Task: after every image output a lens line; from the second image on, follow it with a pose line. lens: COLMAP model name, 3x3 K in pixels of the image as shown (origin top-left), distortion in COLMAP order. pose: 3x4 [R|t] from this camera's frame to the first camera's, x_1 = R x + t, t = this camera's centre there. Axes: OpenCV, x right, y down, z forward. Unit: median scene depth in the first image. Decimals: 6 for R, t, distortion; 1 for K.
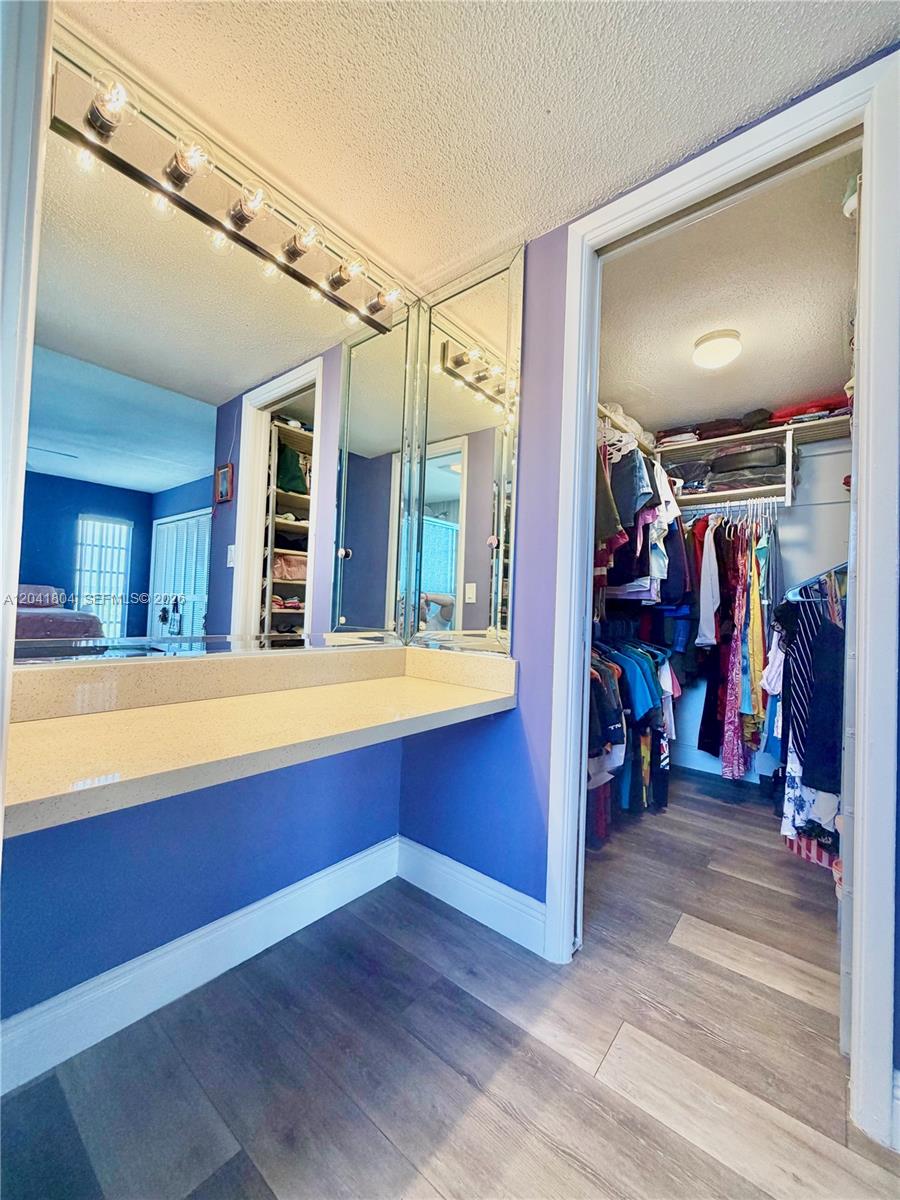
lens RADIAL K [[476.2, 0, 452.7], [0, 476.2, 598.4], [0, 0, 1]] dist [0.001783, 0.000215]
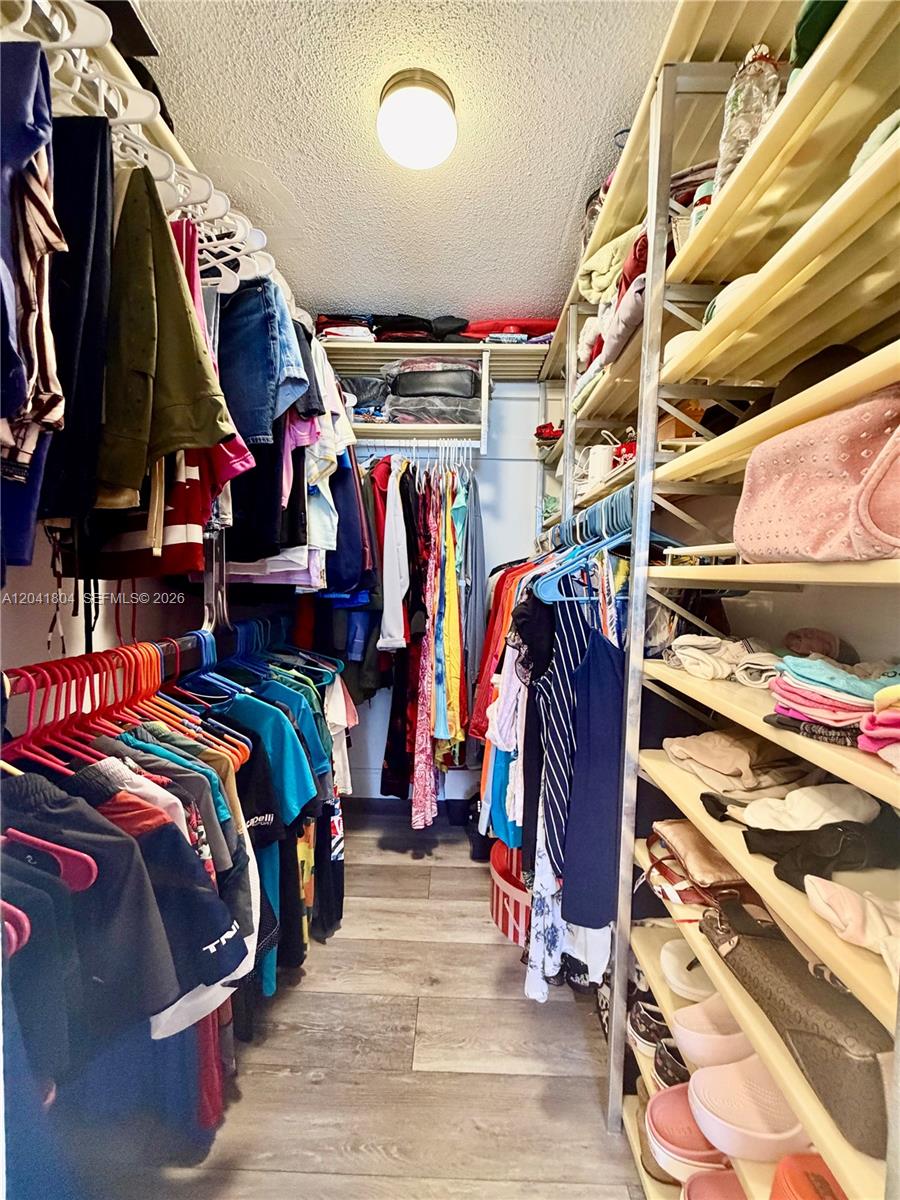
lens RADIAL K [[476.2, 0, 452.7], [0, 476.2, 598.4], [0, 0, 1]] dist [0.001783, 0.000215]
pose [[0.785750, -0.048764, 0.616619, 0.190343], [-0.005130, 0.996340, 0.085330, -0.030513], [-0.618523, -0.070211, 0.782624, 0.431067]]
